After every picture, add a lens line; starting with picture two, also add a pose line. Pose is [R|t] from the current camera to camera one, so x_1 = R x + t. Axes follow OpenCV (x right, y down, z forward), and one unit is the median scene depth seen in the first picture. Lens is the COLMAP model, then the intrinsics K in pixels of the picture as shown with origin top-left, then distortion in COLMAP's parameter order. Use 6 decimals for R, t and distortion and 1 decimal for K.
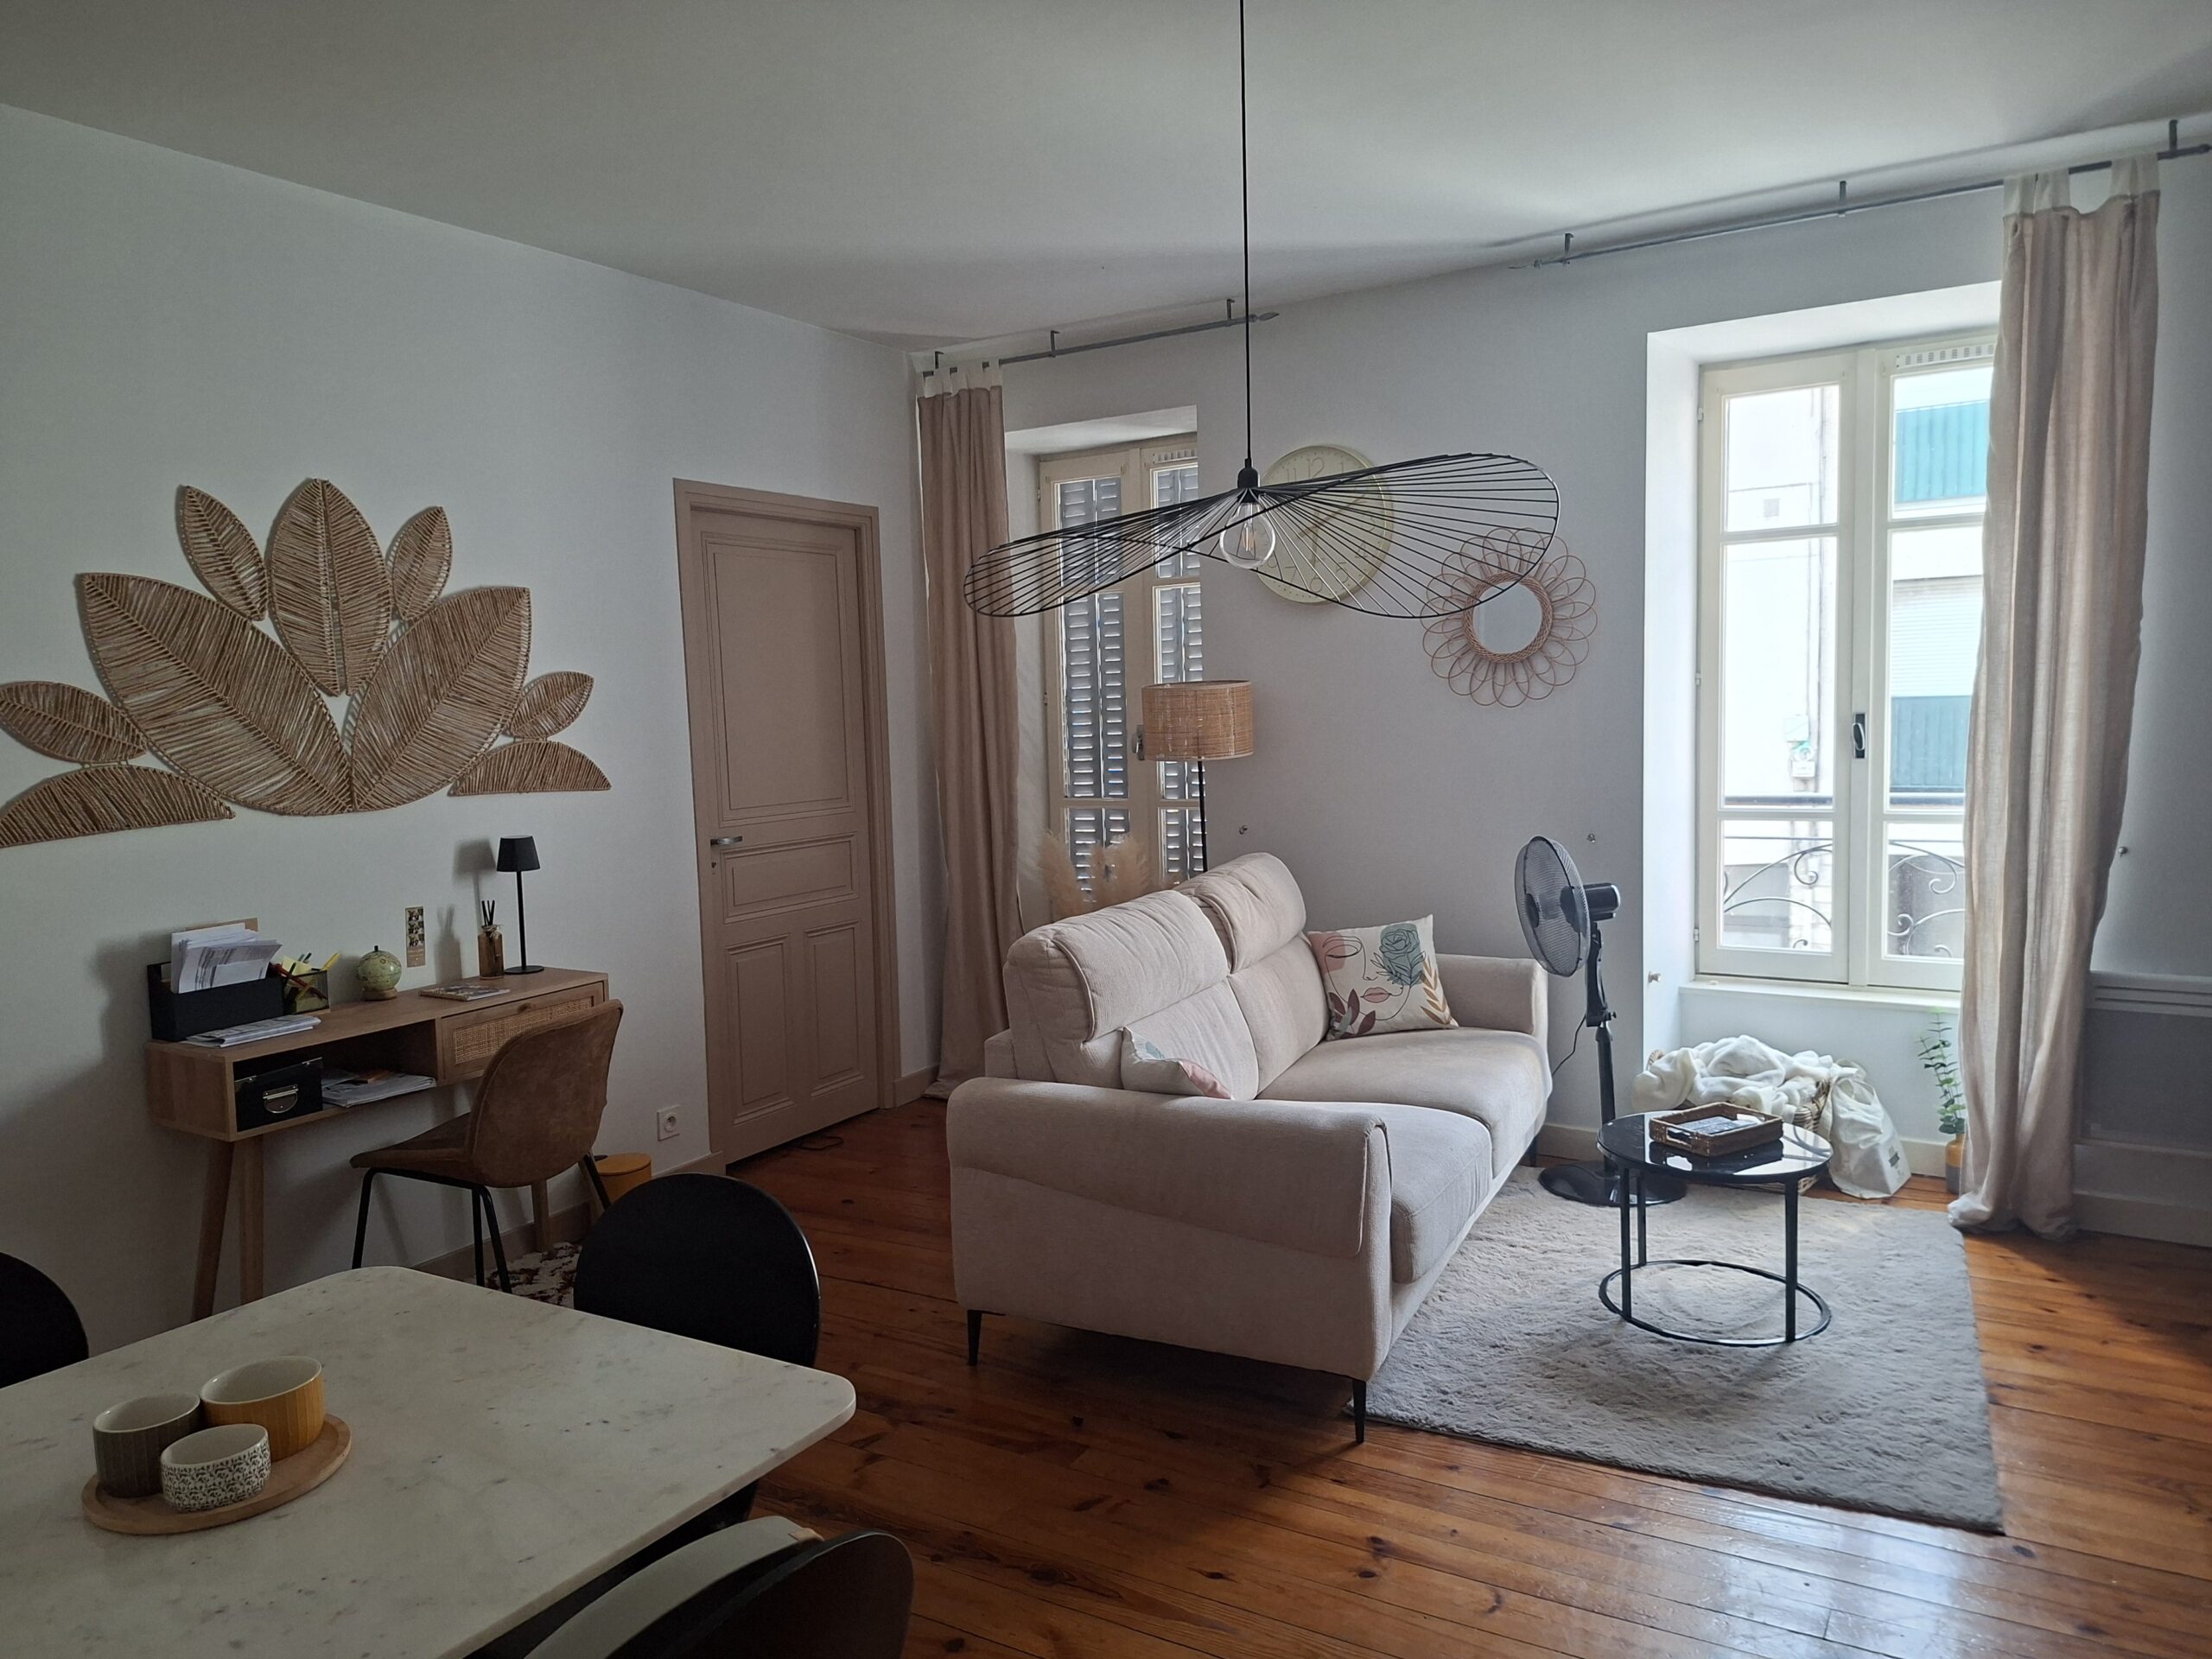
lens RADIAL K [[1508.7, 0, 1106.0], [0, 1508.7, 829.5], [0, 0, 1]] dist [0.078266, -0.083311]
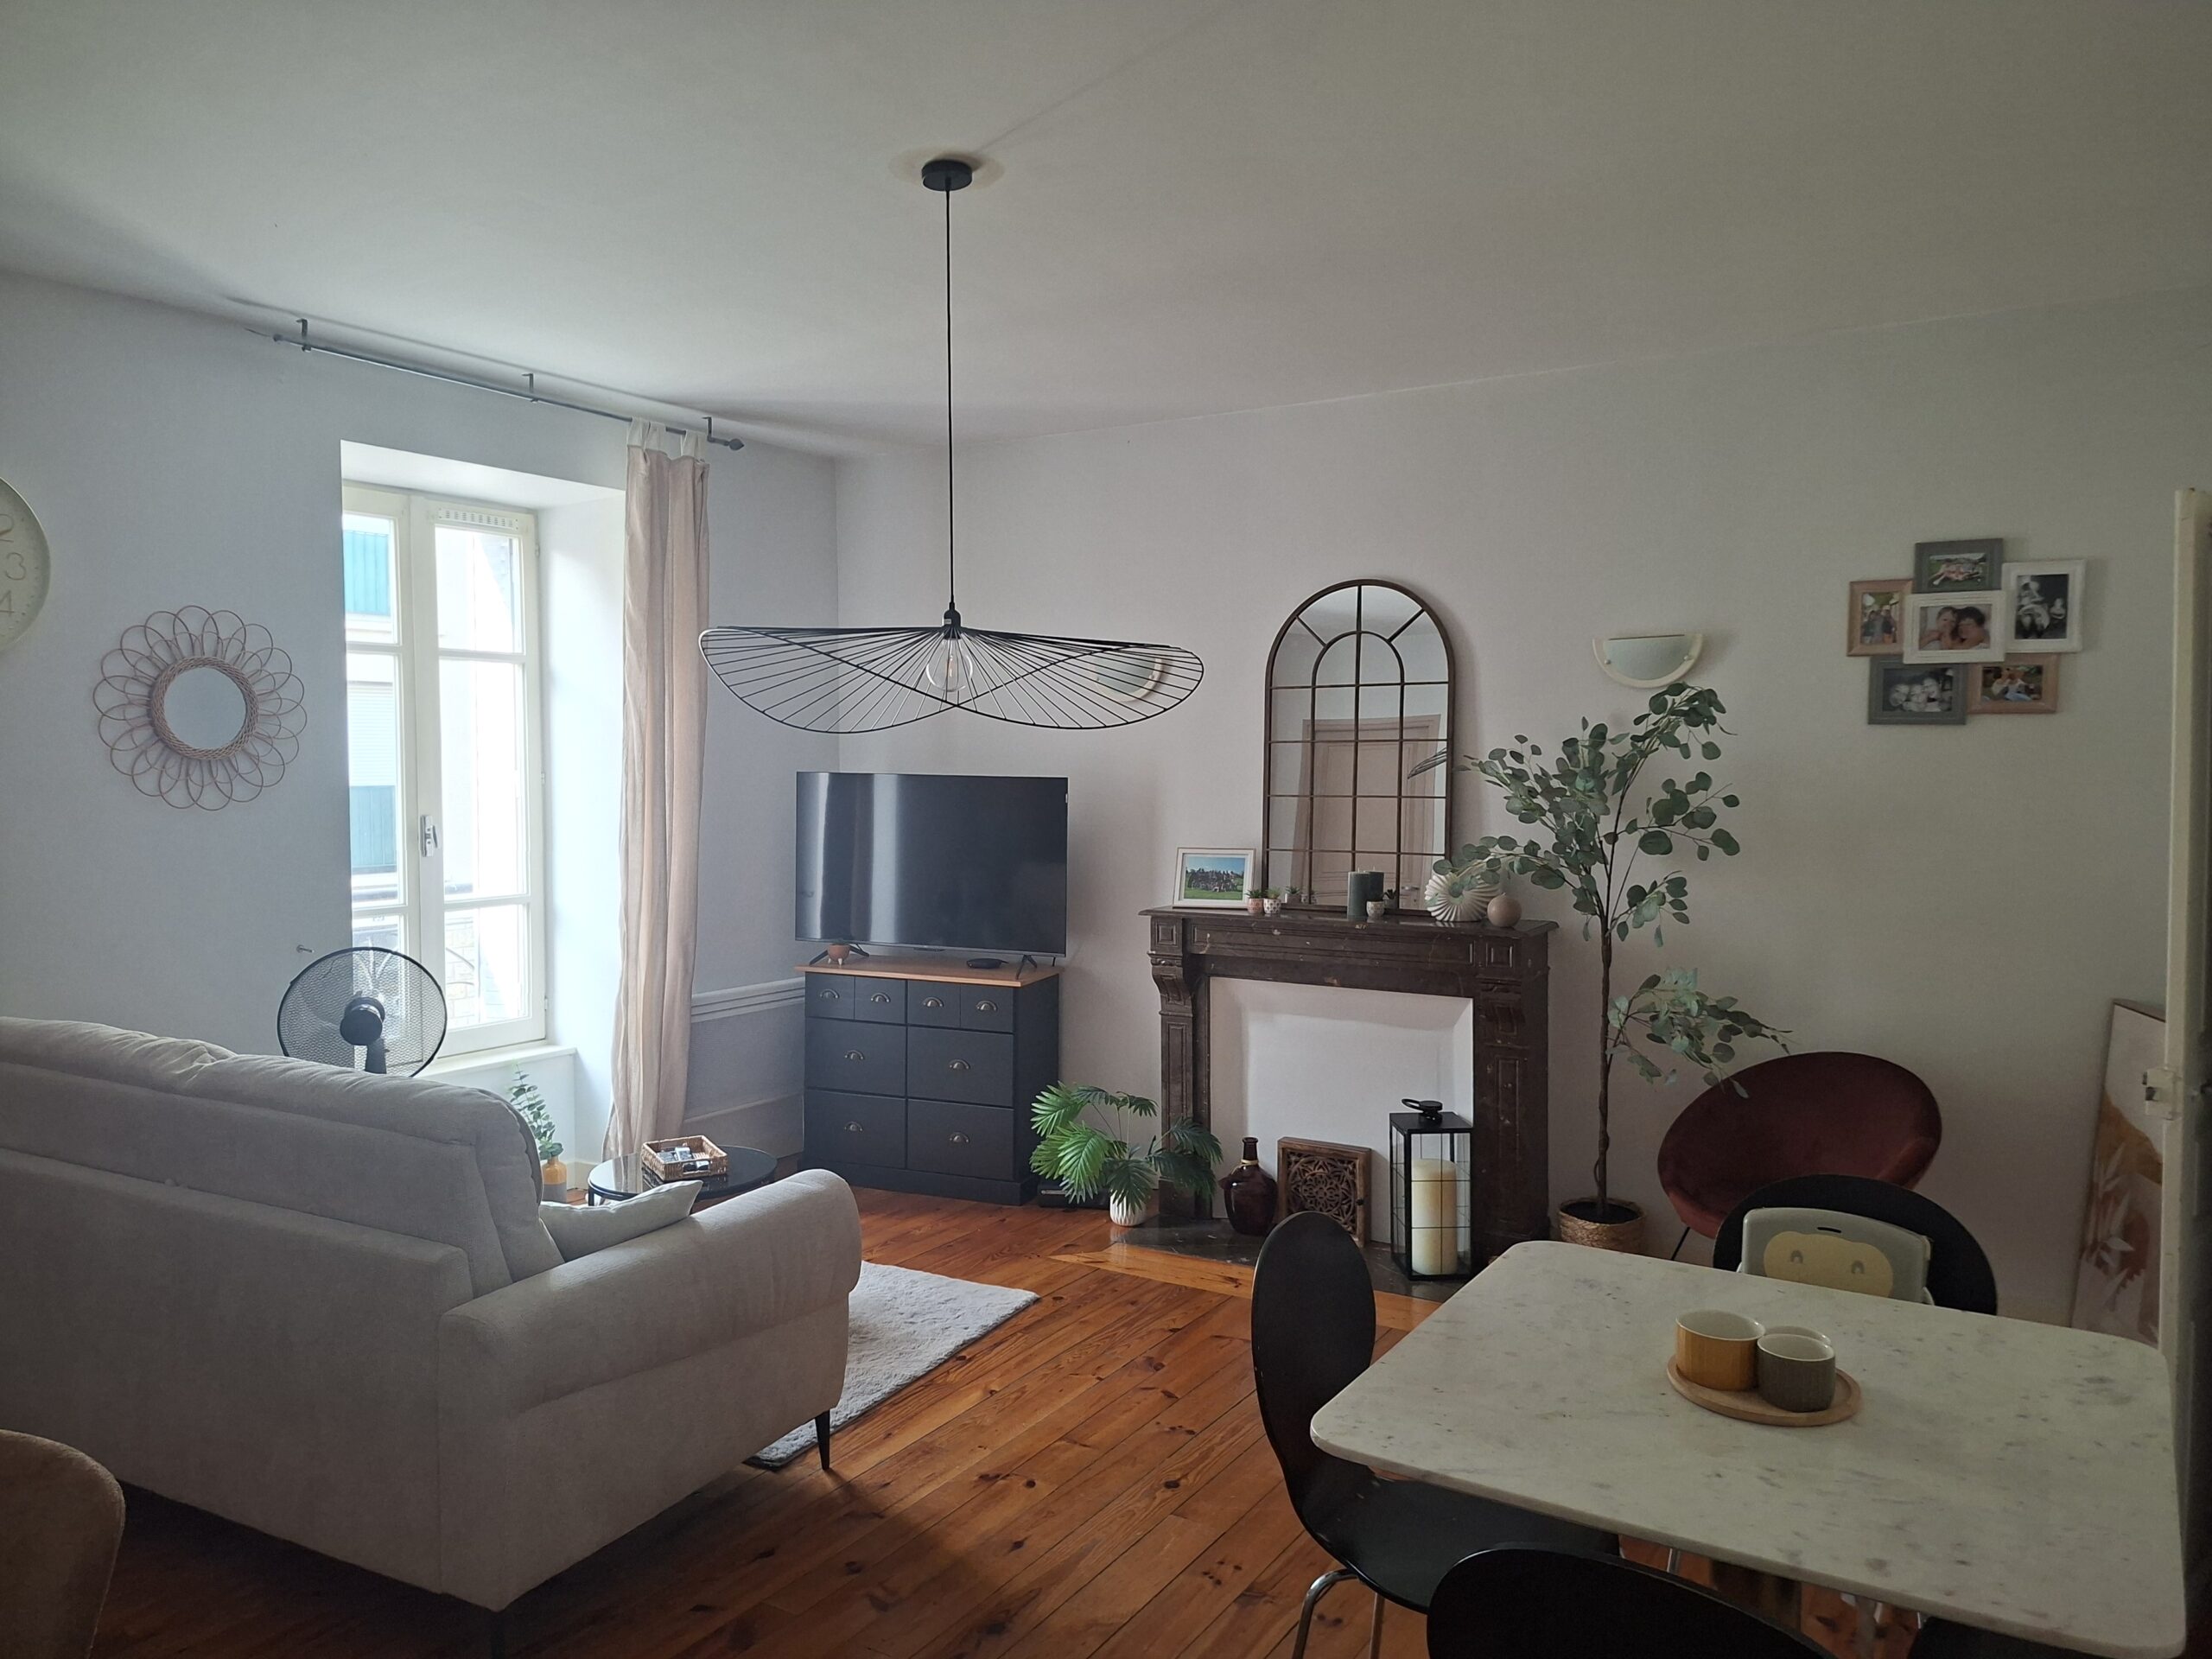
lens RADIAL K [[1526.4, 0, 1115.8], [0, 1526.4, 828.9], [0, 0, 1]] dist [0.151058, -0.232946]
pose [[0.010146, -0.009565, 0.999903, -0.662407], [0.083532, 0.996467, 0.008685, -0.037792], [-0.996453, 0.083436, 0.010909, 0.513283]]
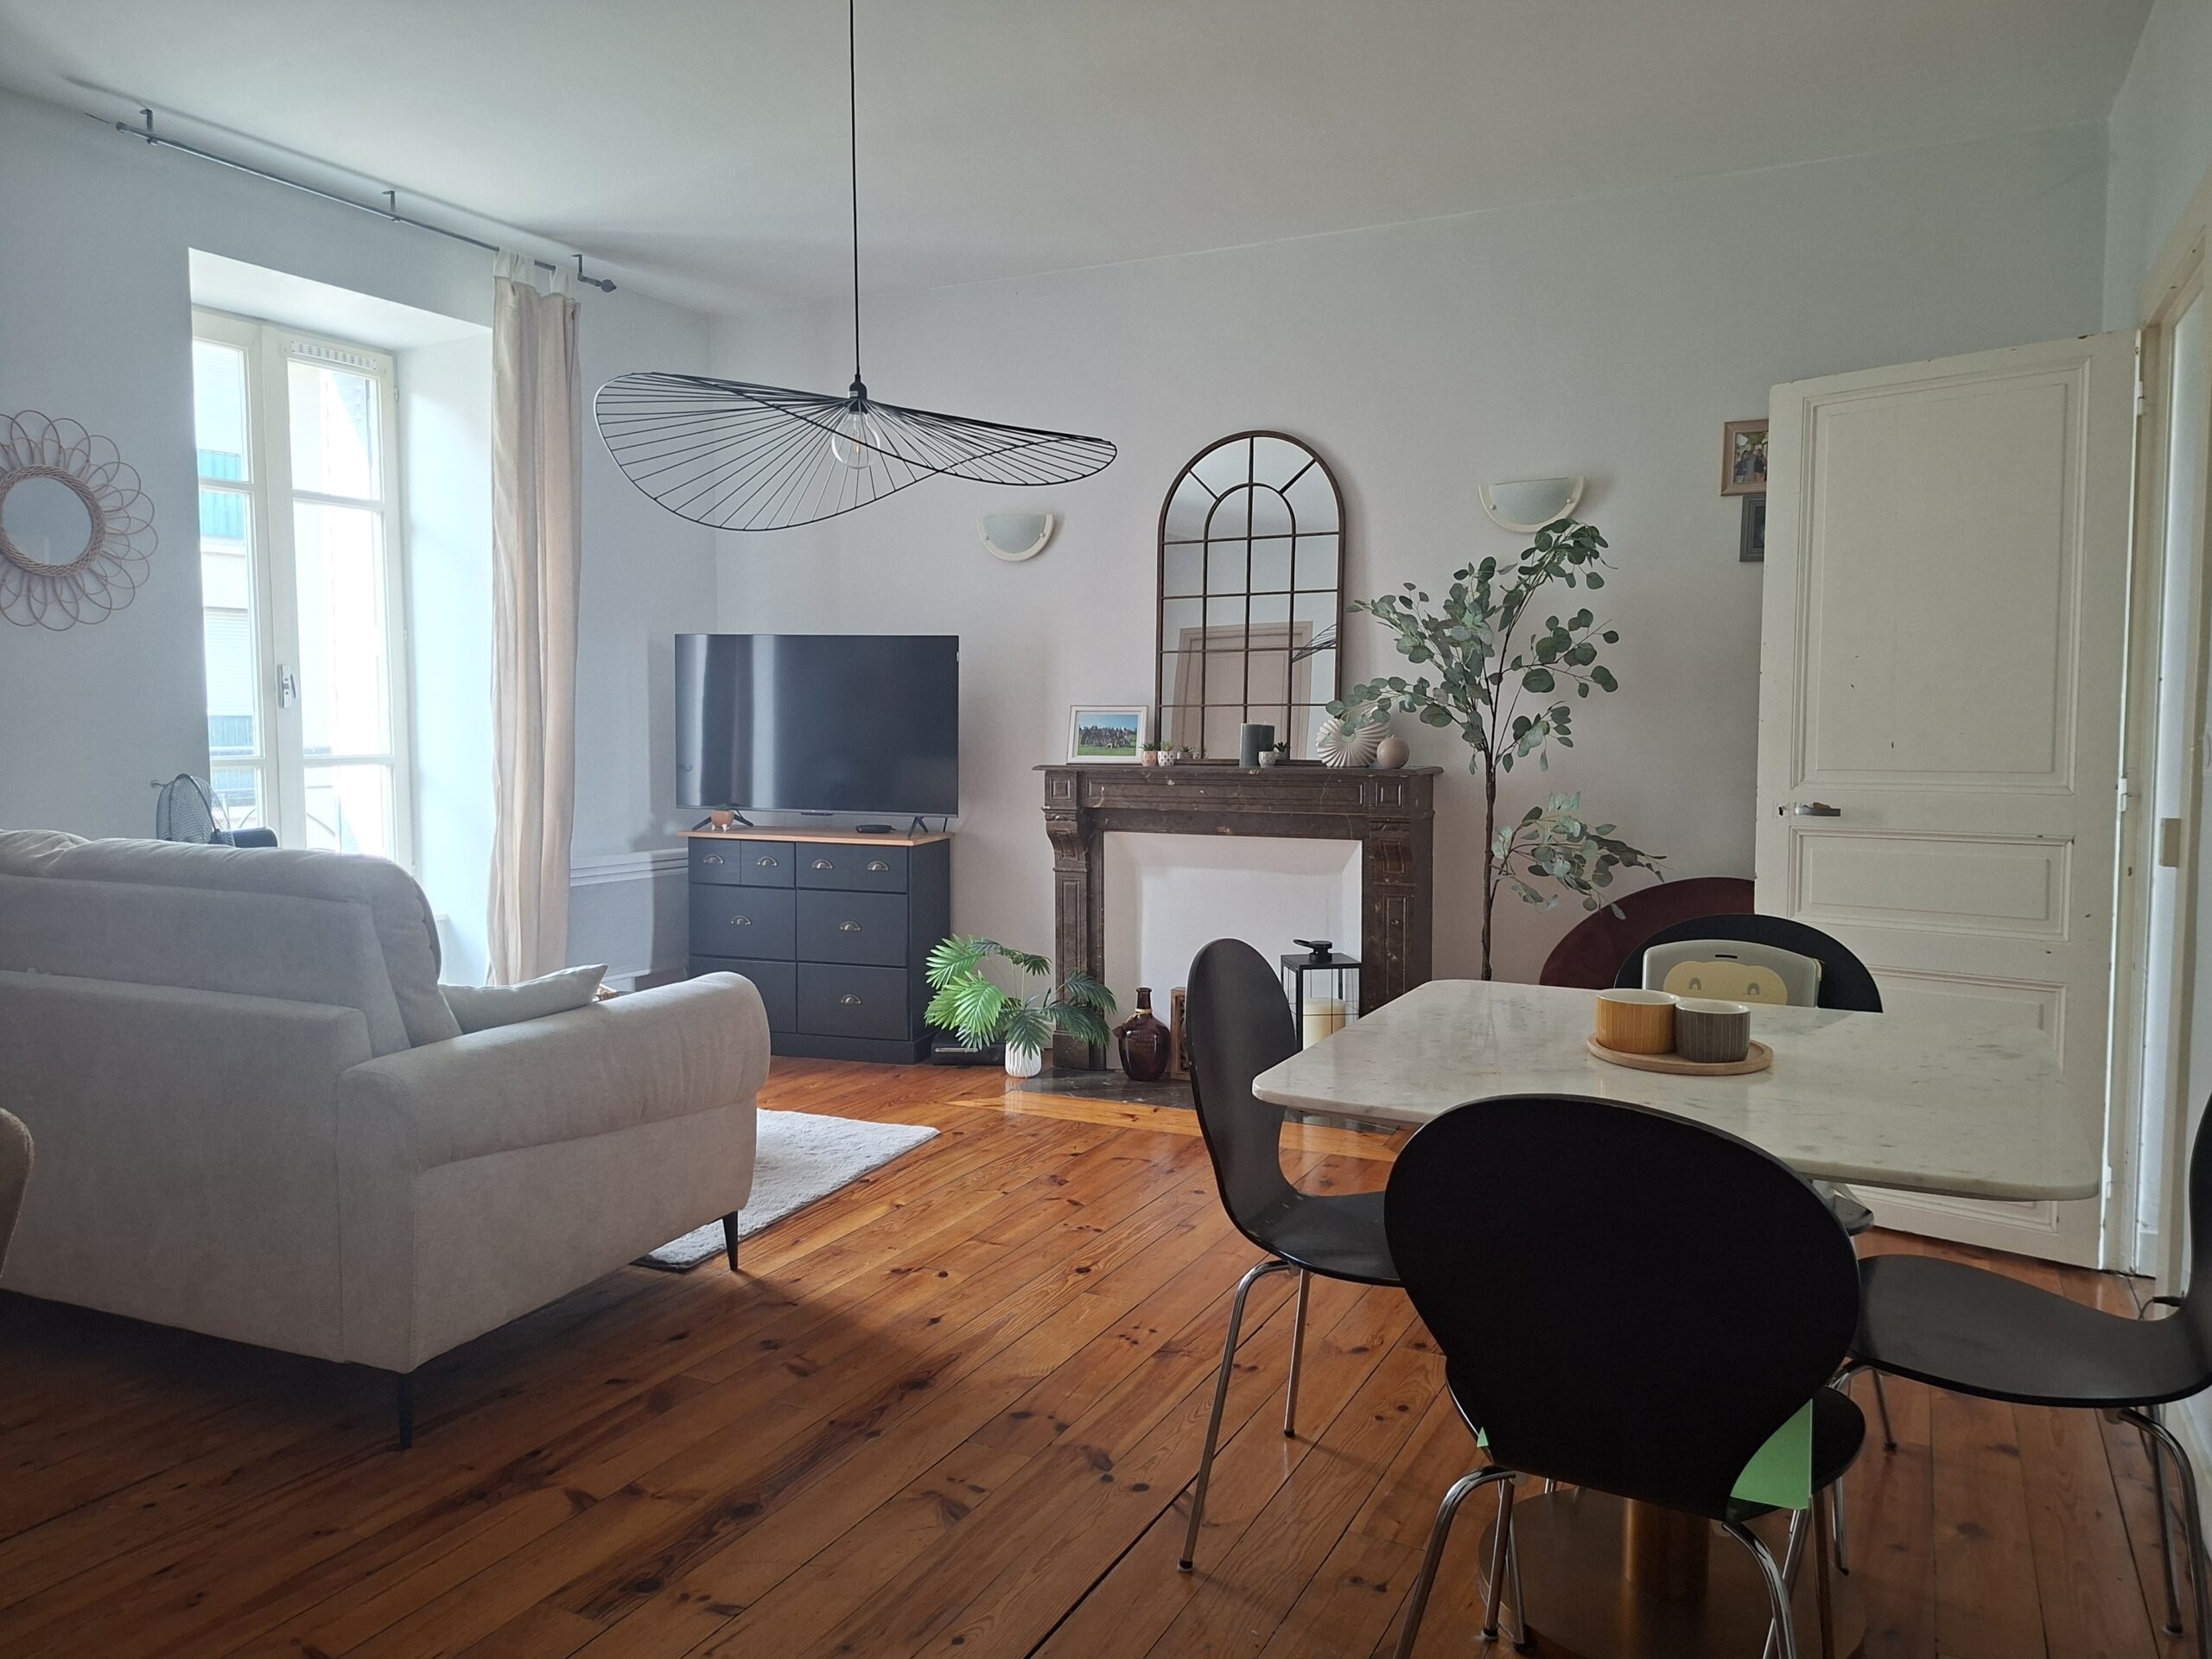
lens RADIAL K [[1522.9, 0, 1106.0], [0, 1522.9, 829.5], [0, 0, 1]] dist [0.138058, -0.183733]
pose [[-0.073206, -0.033823, 0.996743, -0.659700], [0.085915, 0.995496, 0.040091, 0.043756], [-0.993609, 0.088570, -0.069971, 0.544160]]
